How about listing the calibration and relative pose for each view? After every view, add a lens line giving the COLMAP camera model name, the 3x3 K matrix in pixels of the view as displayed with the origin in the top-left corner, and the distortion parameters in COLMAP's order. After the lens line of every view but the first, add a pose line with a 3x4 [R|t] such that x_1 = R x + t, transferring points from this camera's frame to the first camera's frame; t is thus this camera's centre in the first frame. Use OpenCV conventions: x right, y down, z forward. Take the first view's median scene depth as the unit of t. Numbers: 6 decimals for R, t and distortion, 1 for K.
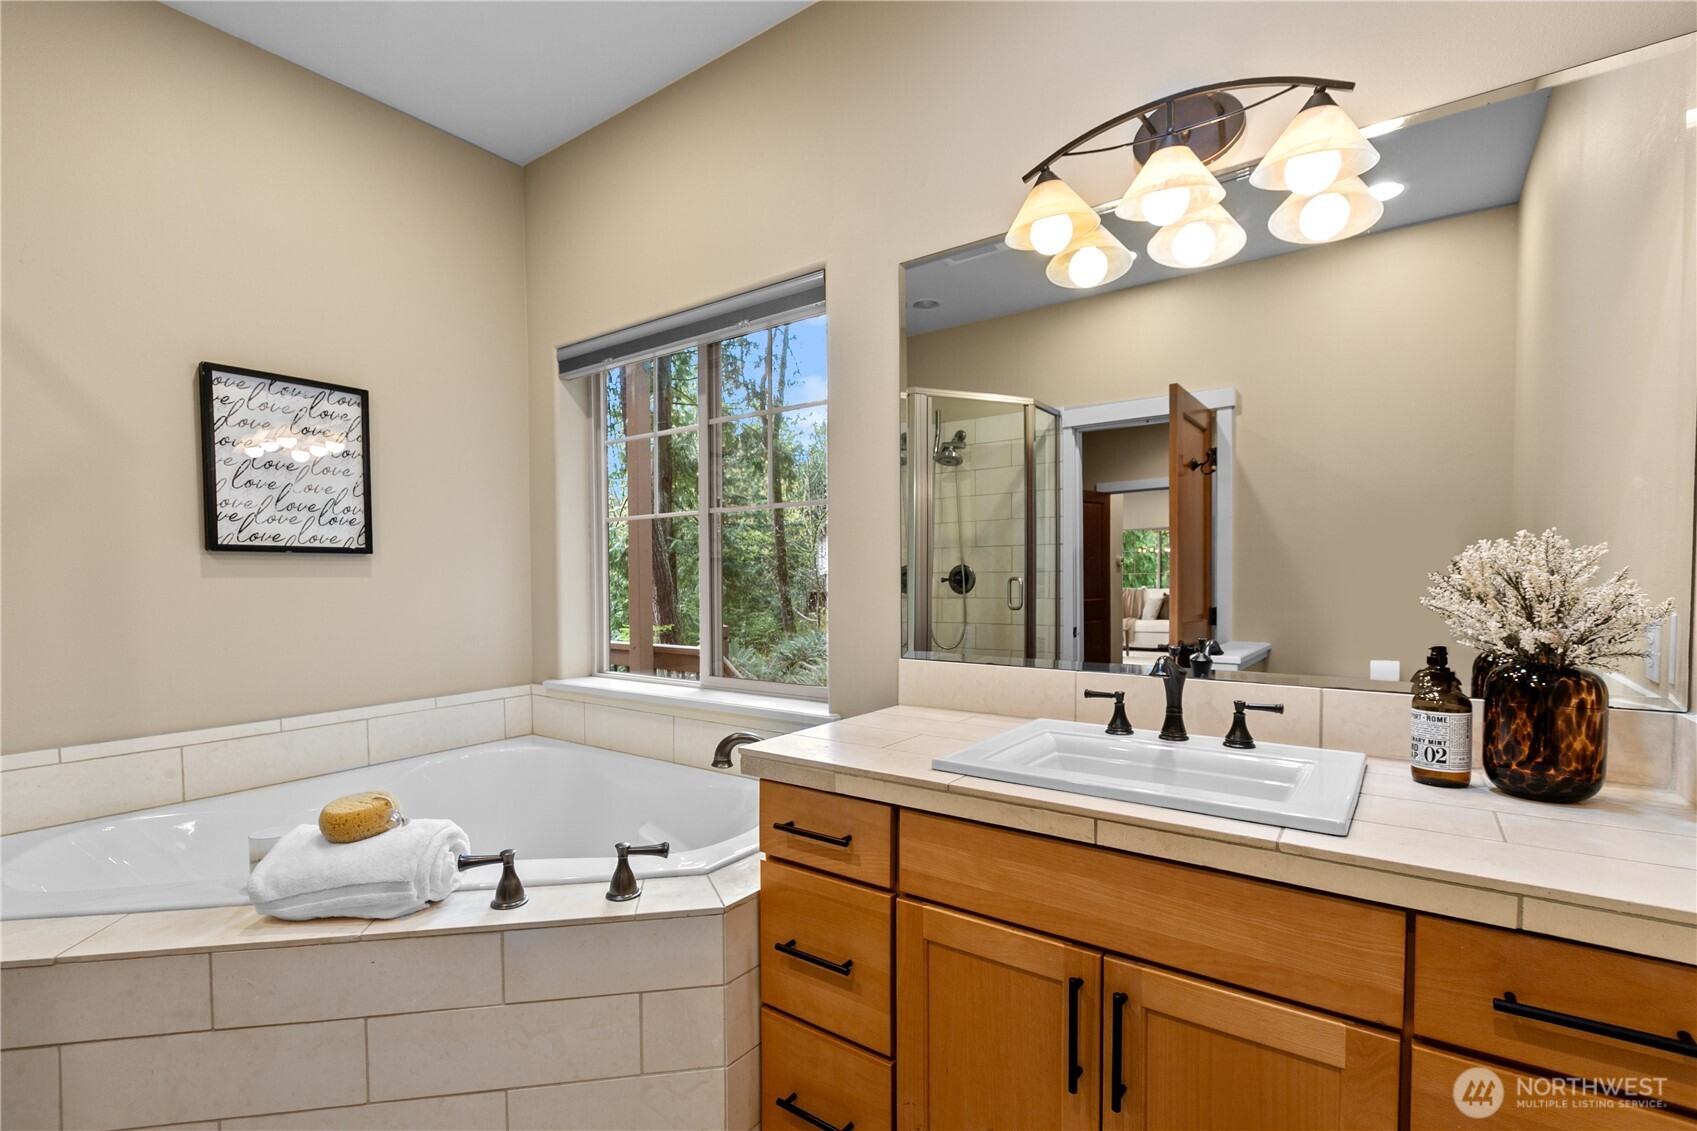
lens RADIAL K [[766.8, 0, 848.5], [0, 766.8, 565.5], [0, 0, 1]] dist [-0.002445, -0.000416]
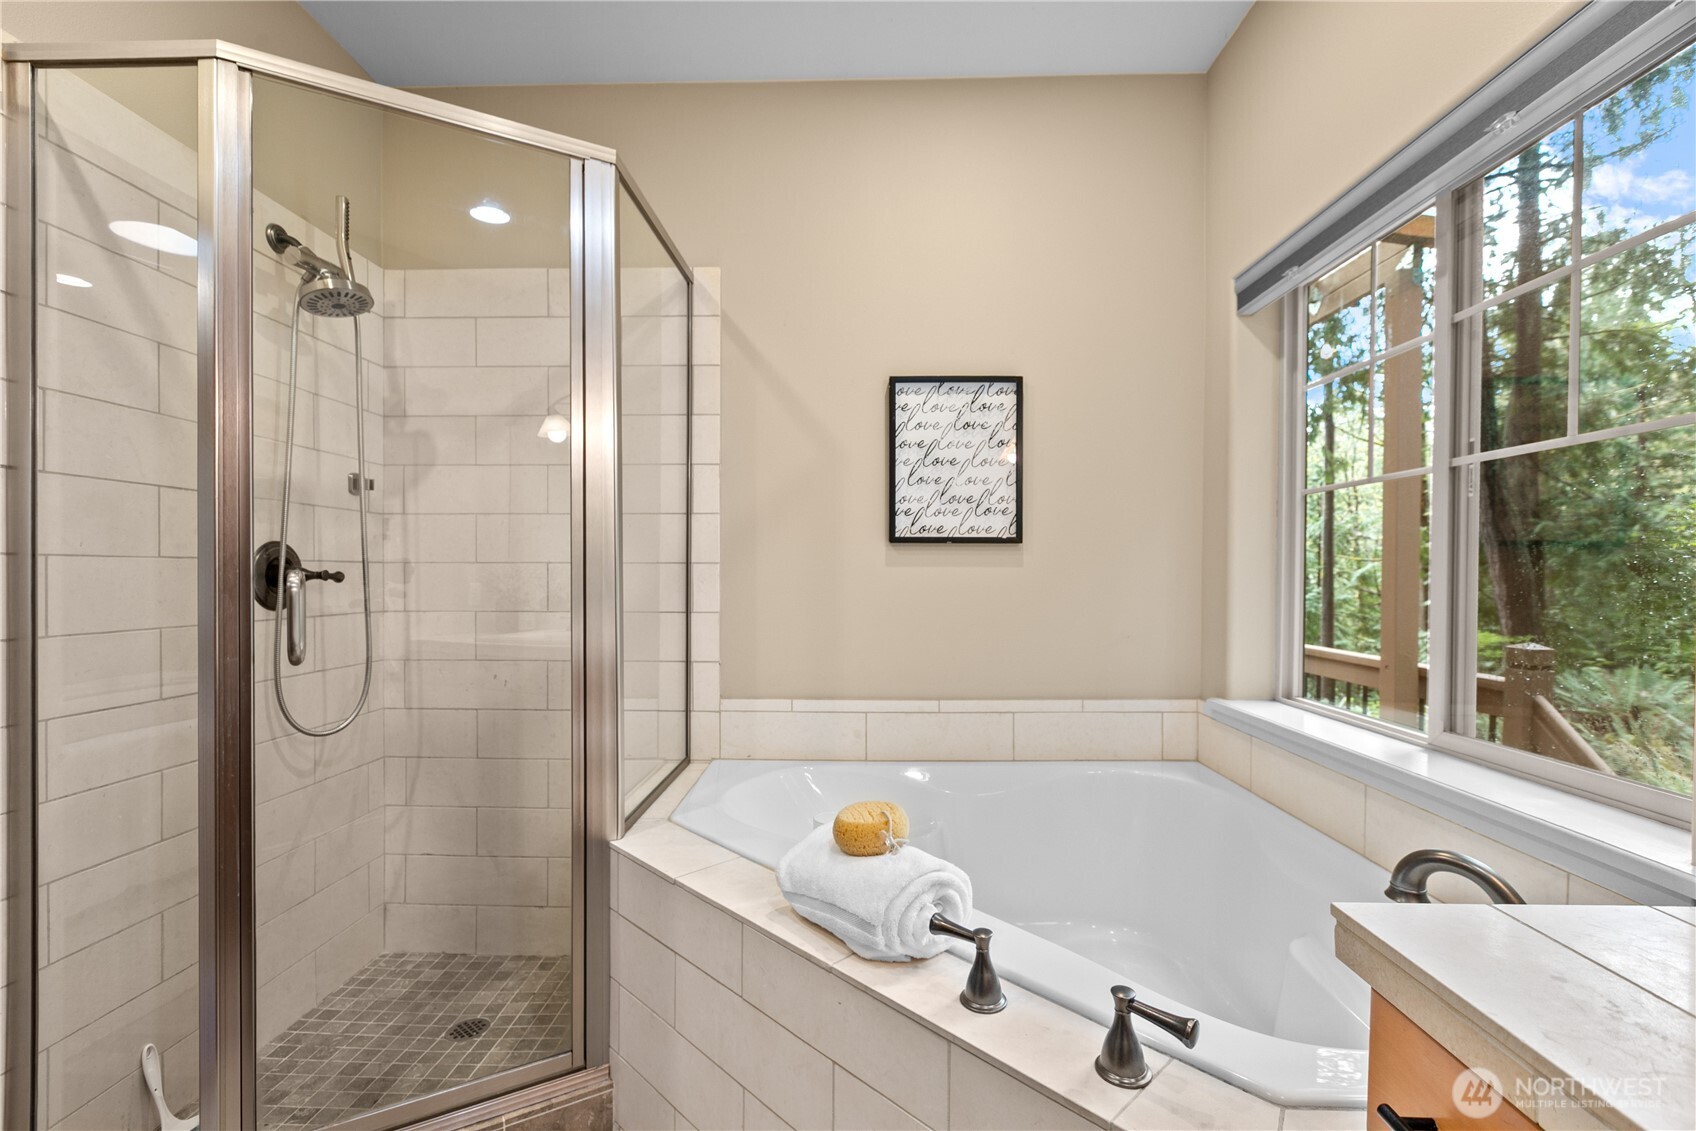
lens RADIAL K [[766.4, 0, 848.0], [0, 766.4, 565.5], [0, 0, 1]] dist [-0.002445, -0.000416]
pose [[0.564946, 0.003122, -0.825122, 0.059561], [0.004589, 0.999965, 0.006926, 0.005792], [0.825115, -0.007700, 0.564912, 0.287558]]
